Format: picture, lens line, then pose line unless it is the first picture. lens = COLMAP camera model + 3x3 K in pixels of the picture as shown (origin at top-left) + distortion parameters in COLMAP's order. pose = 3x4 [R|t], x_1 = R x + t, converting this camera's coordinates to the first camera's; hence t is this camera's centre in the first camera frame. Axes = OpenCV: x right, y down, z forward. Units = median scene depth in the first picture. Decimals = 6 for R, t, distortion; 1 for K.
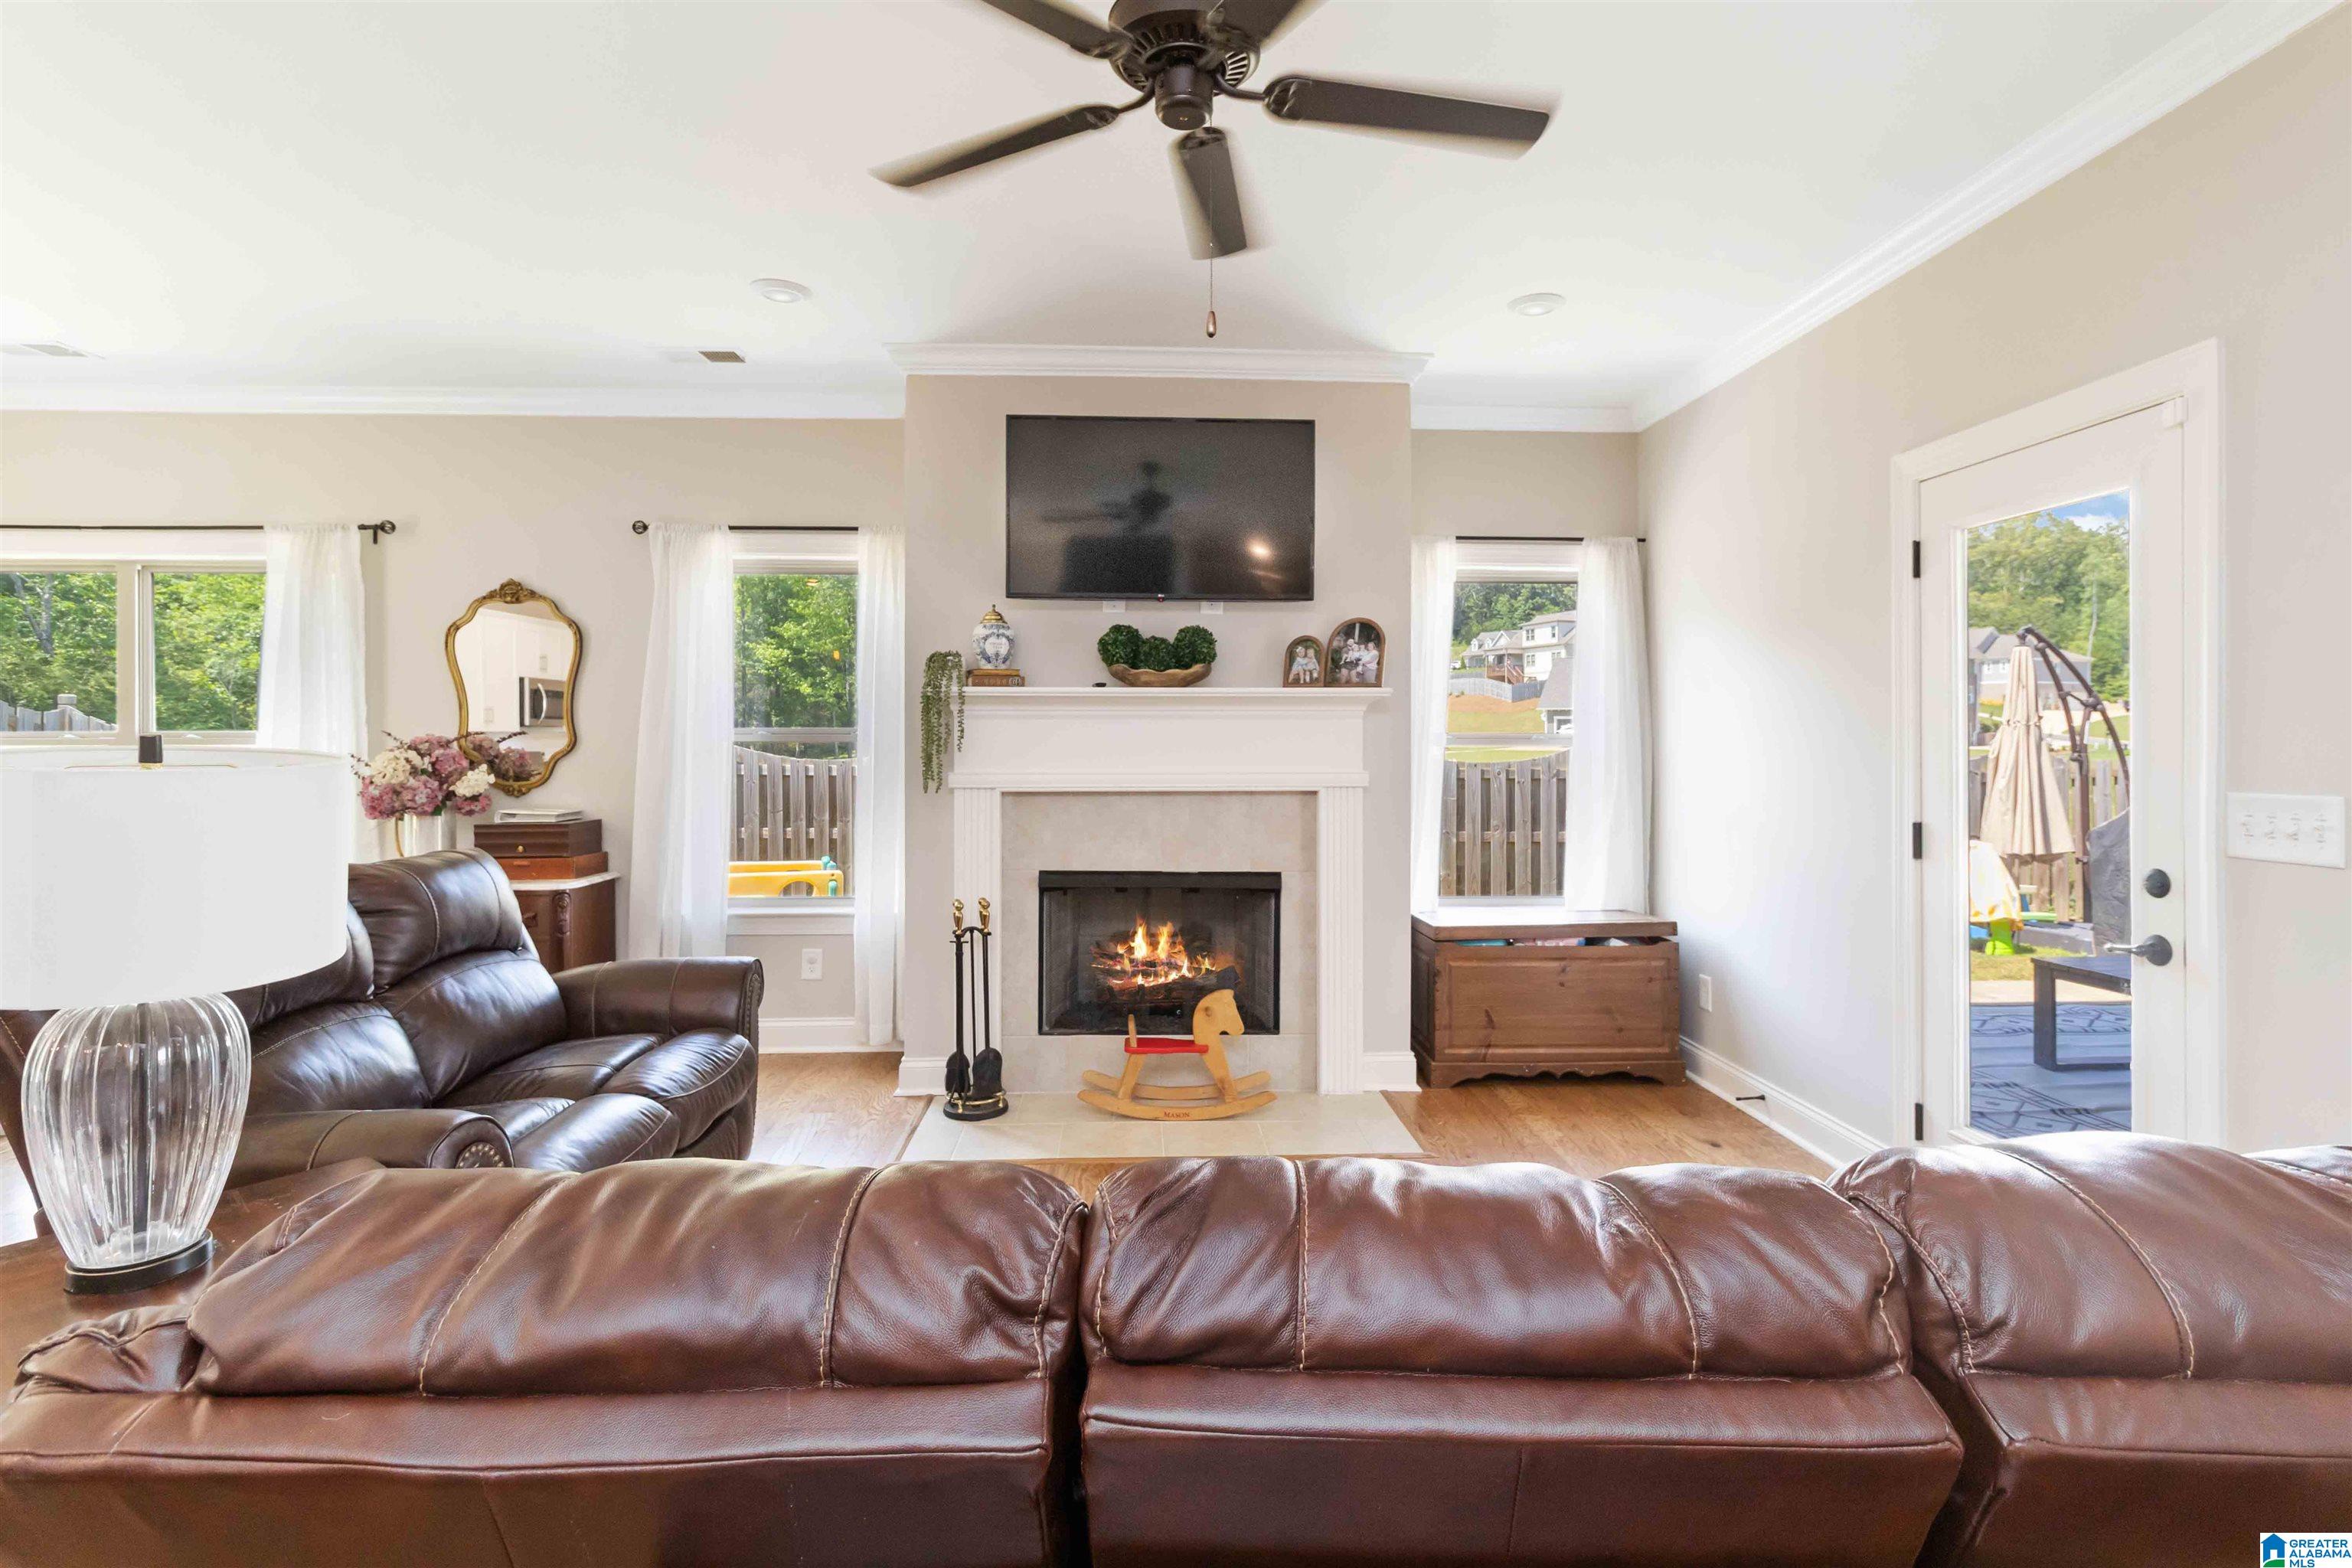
lens RADIAL K [[1128.5, 0, 1204.2], [0, 1128.5, 734.6], [0, 0, 1]] dist [0.001007, 0.000477]
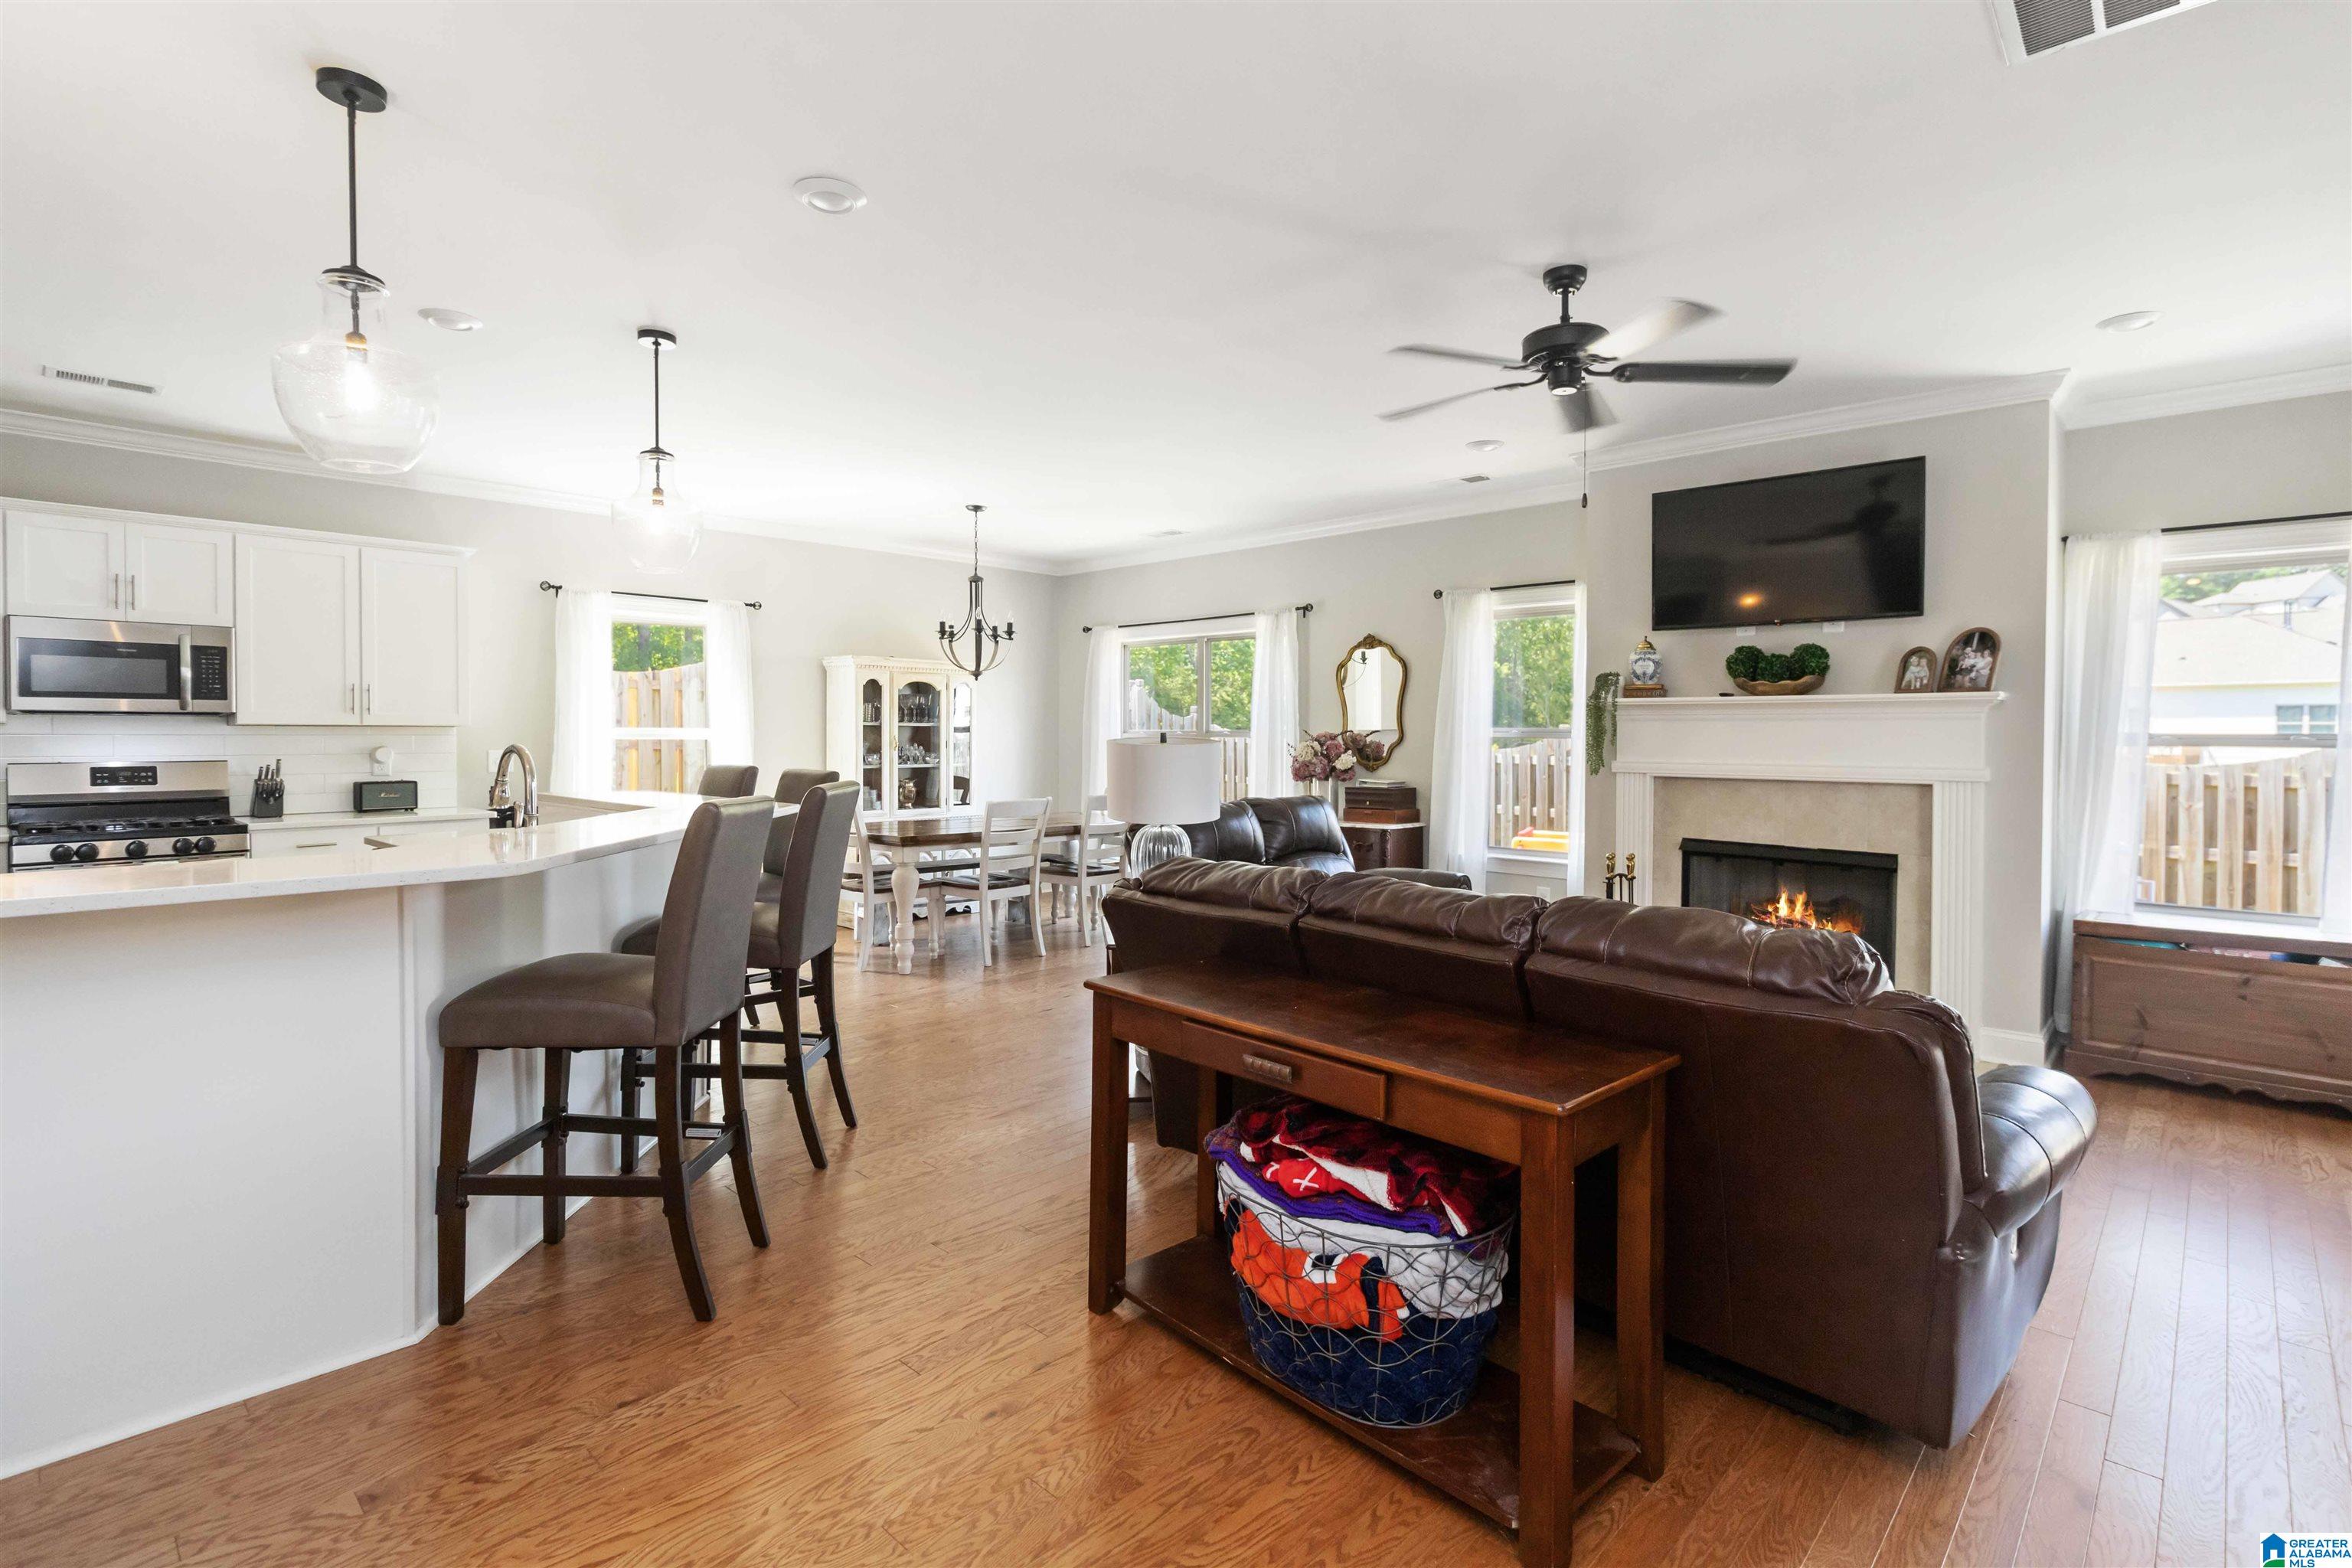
lens RADIAL K [[1117.6, 0, 1183.5], [0, 1117.6, 748.3], [0, 0, 1]] dist [0.001256, 0.000311]
pose [[0.686735, 0.013696, -0.726779, 0.392900], [-0.001749, 0.999851, 0.017189, -0.003764], [0.726906, -0.010533, 0.686657, -0.302225]]
